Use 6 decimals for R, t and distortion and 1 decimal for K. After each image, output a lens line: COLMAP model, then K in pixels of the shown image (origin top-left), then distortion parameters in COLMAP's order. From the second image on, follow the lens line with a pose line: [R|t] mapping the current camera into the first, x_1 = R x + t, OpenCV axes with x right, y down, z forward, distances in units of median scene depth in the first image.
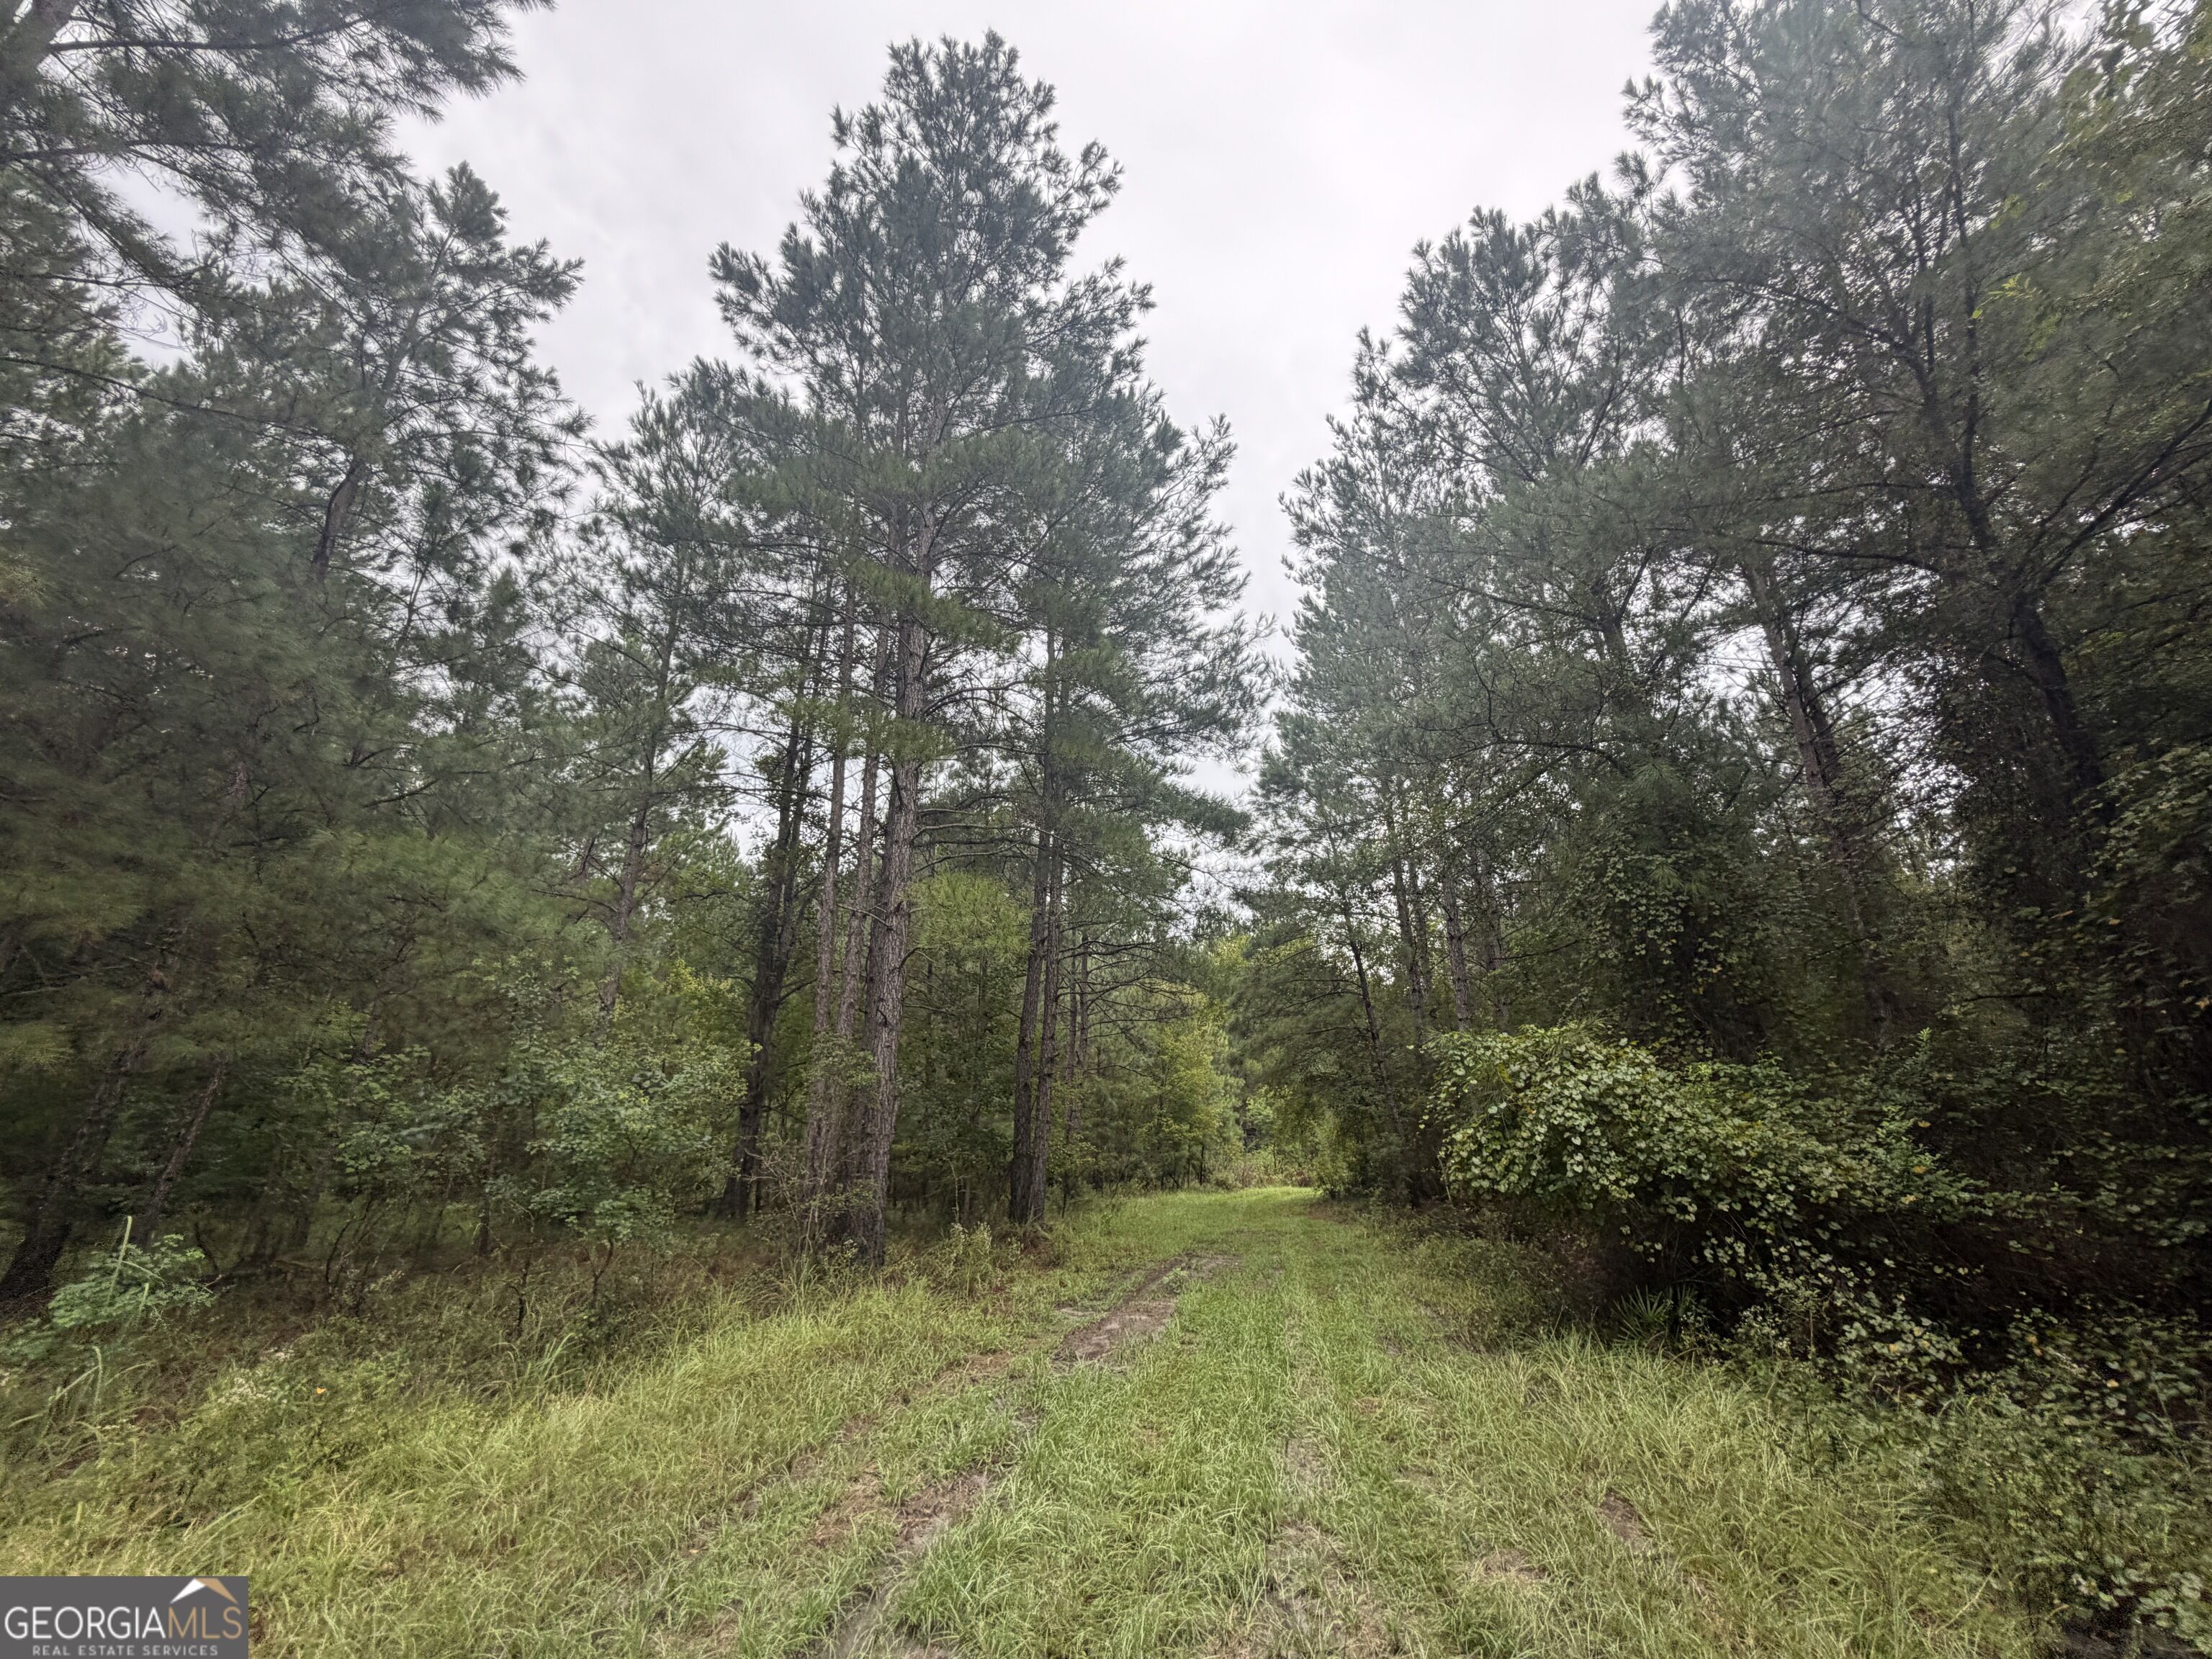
lens RADIAL K [[888.6, 0, 1105.5], [0, 888.6, 828.8], [0, 0, 1]] dist [0.000962, 0.000230]
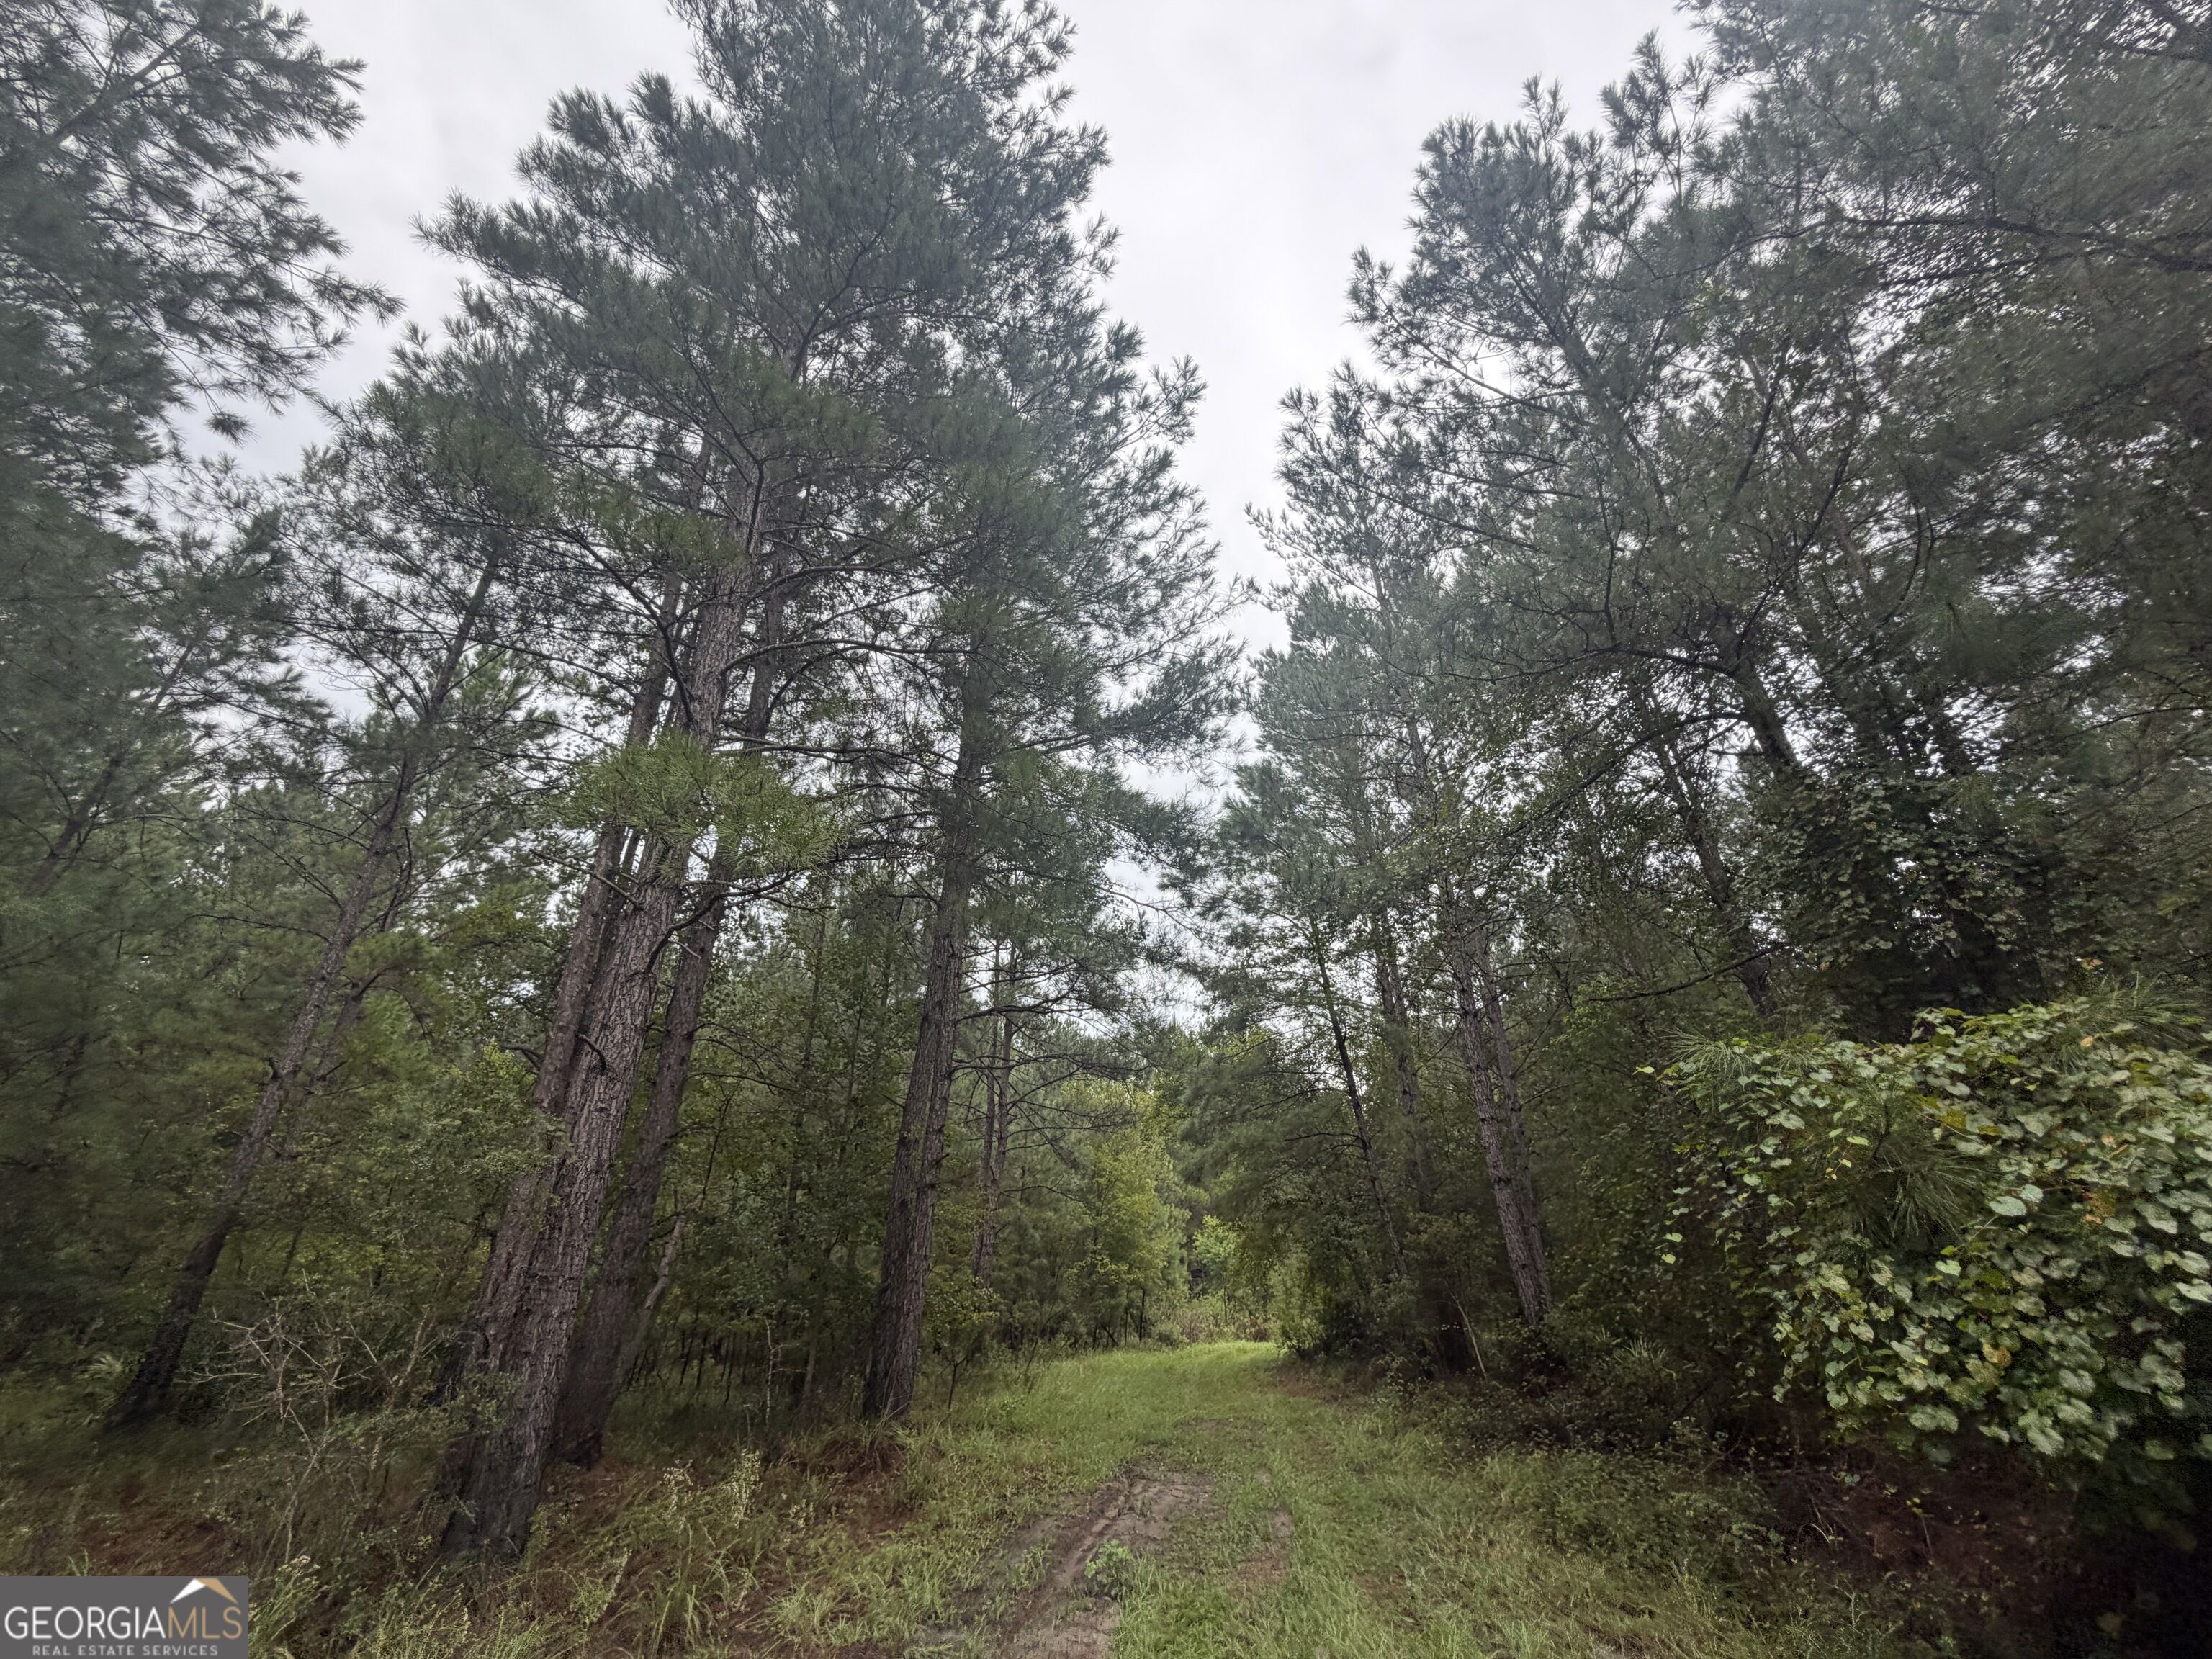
lens RADIAL K [[888.6, 0, 1107.8], [0, 888.6, 829.9], [0, 0, 1]] dist [0.000962, 0.000230]
pose [[0.997470, 0.031640, 0.063660, 0.013325], [-0.022840, 0.990651, -0.134495, 0.062847], [-0.067320, 0.132701, 0.988867, 0.183543]]
